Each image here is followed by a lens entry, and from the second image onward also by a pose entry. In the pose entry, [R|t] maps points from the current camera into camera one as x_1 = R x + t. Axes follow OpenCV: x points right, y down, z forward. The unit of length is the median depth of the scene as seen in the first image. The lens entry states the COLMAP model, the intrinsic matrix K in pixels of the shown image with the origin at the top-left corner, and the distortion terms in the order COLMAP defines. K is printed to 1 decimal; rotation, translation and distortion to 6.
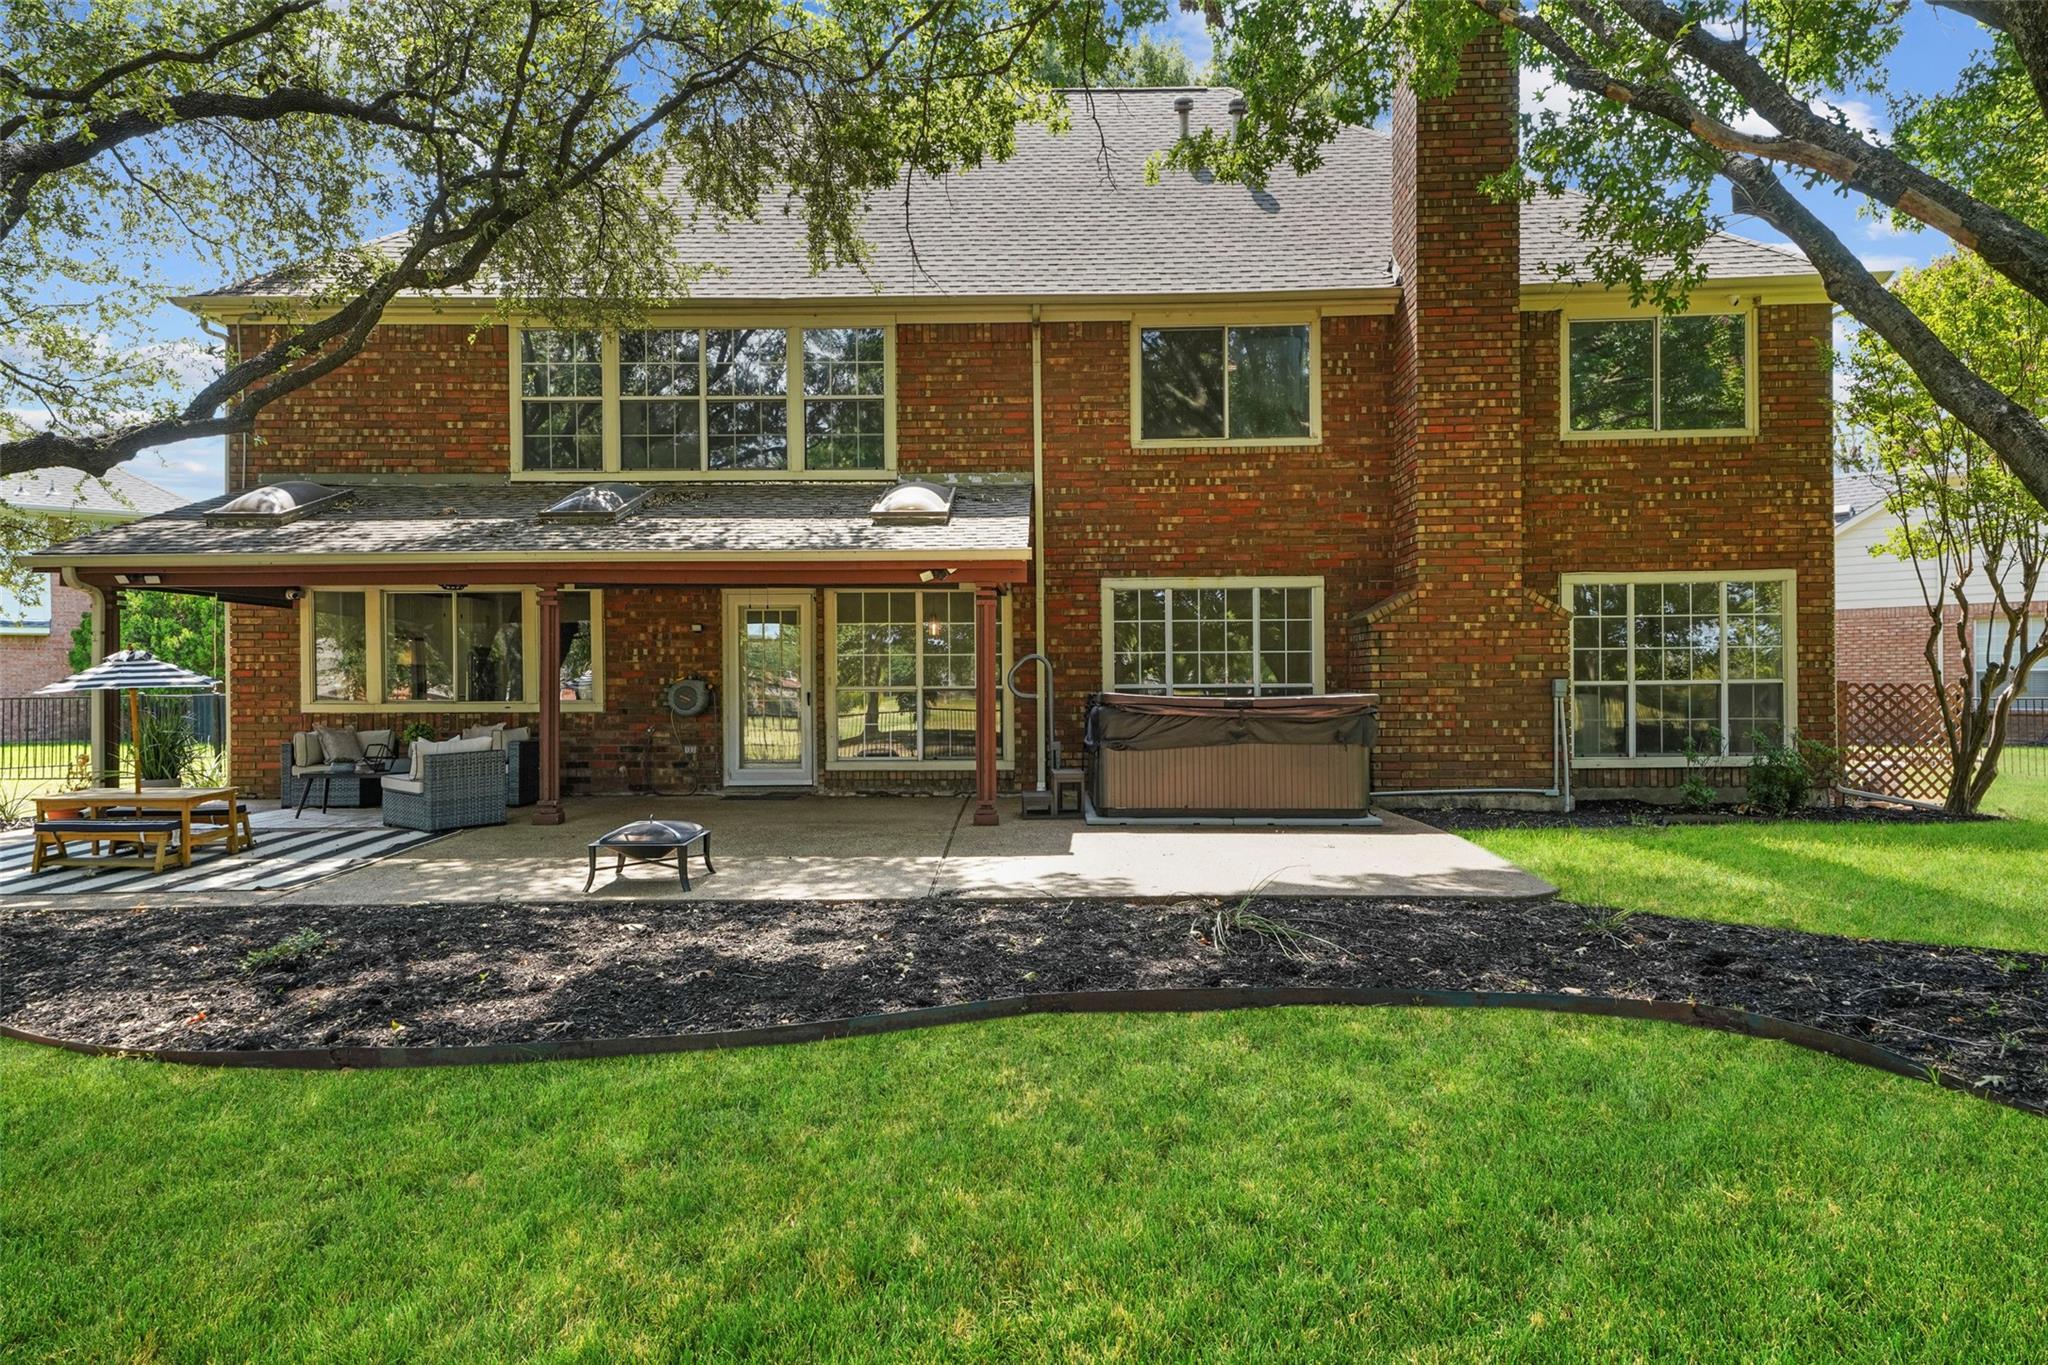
lens RADIAL K [[1306.7, 0, 1023.9], [0, 1306.7, 687.7], [0, 0, 1]] dist [-0.000439, 0.000229]
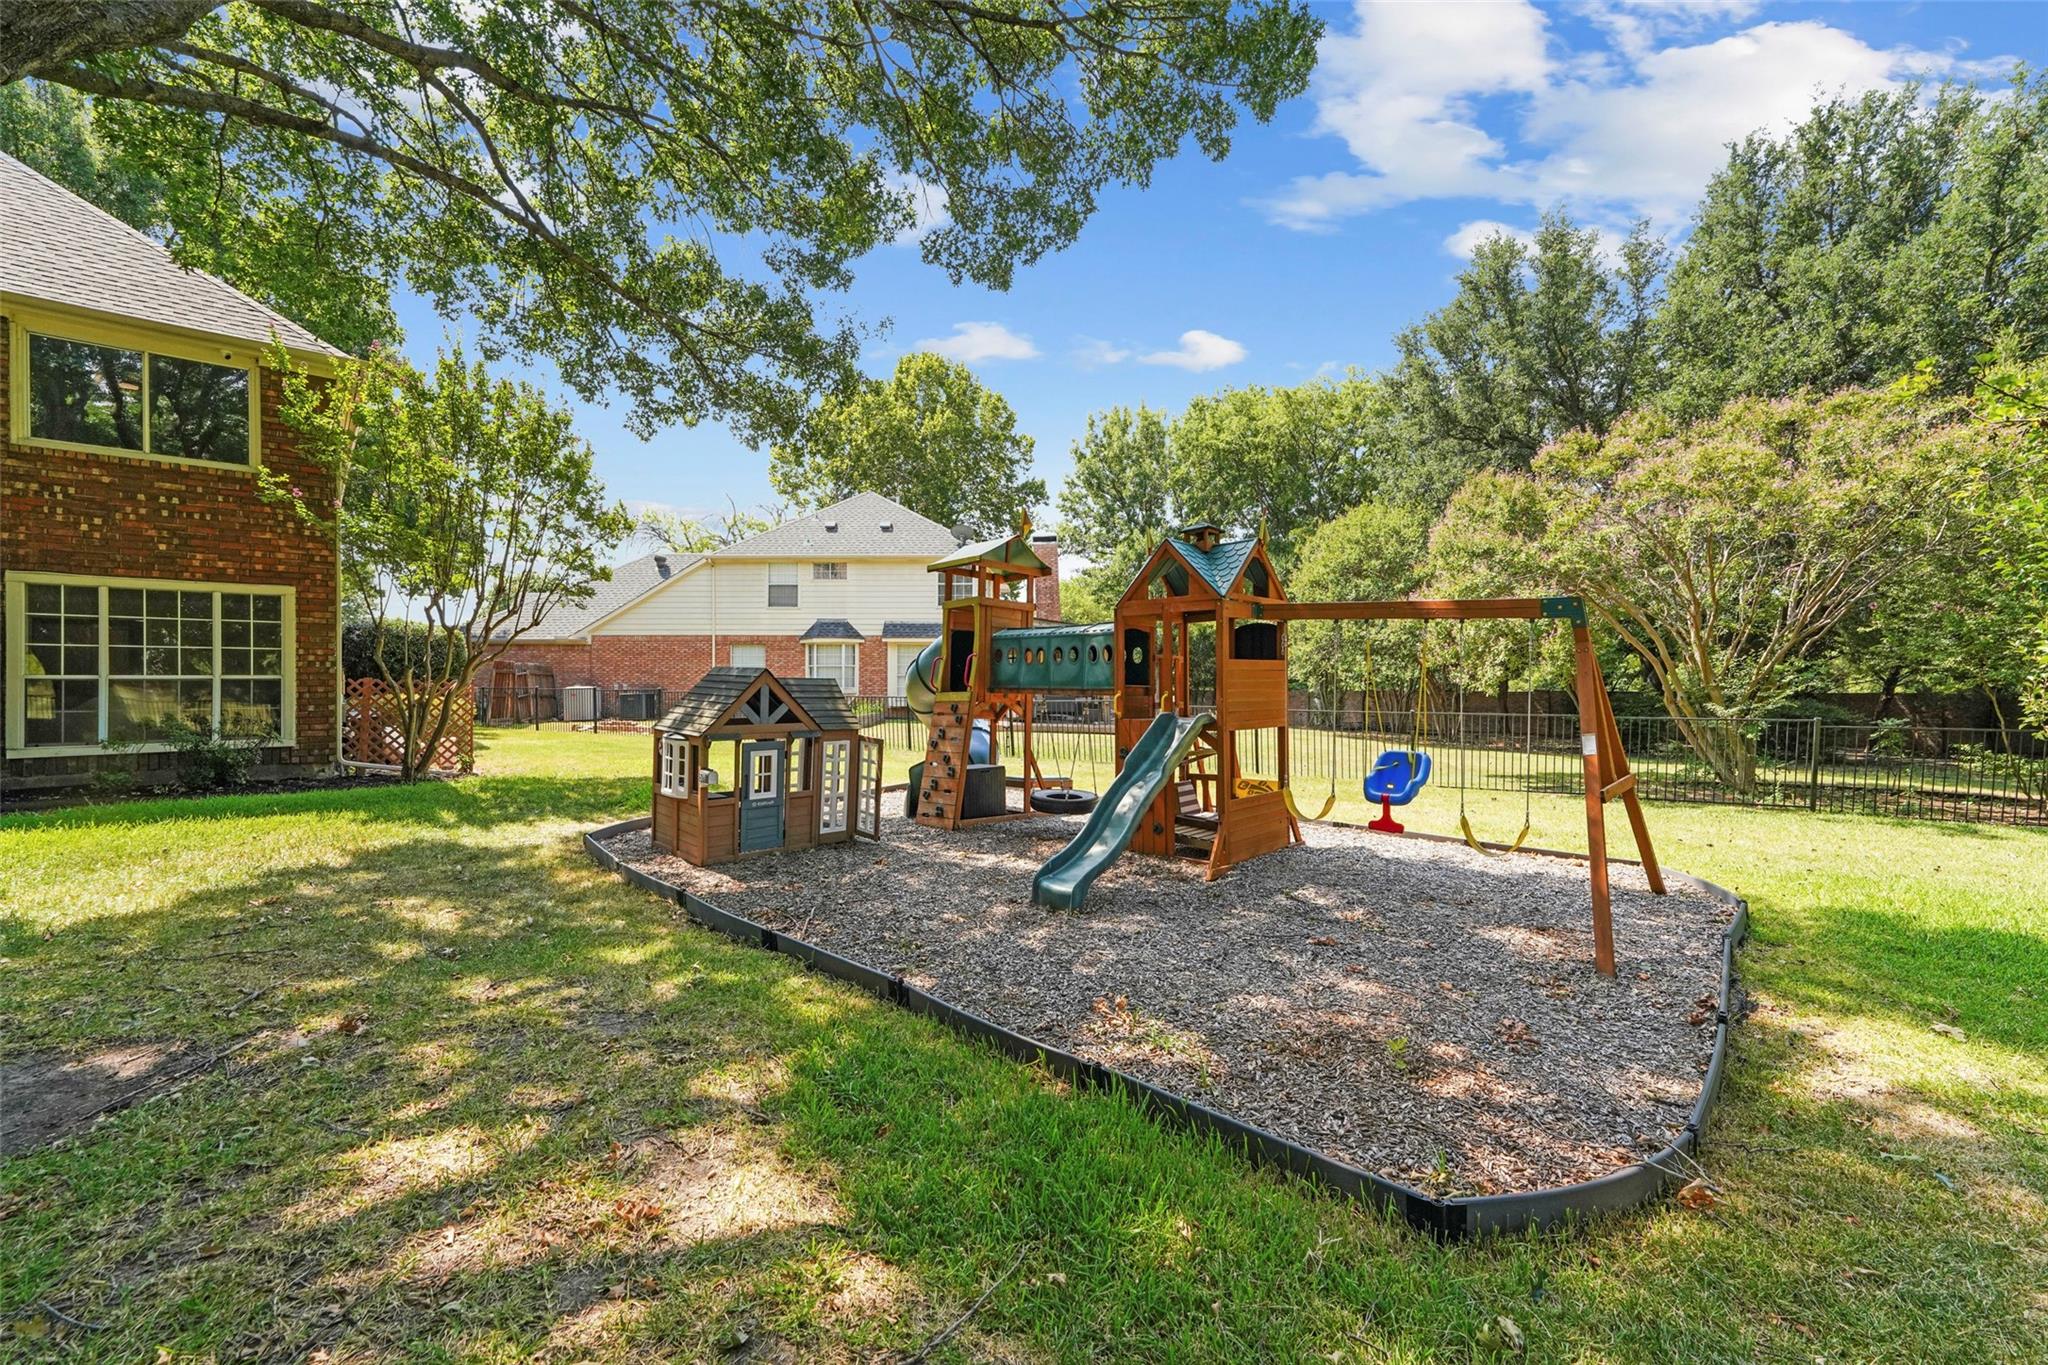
lens RADIAL K [[826.4, 0, 1026.7], [0, 826.4, 683.1], [0, 0, 1]] dist [-0.000568, -0.000101]
pose [[0.706906, 0.009486, 0.707244, 0.523611], [-0.009808, 0.999945, -0.003609, -0.003423], [-0.707239, -0.004386, 0.706961, -0.040876]]
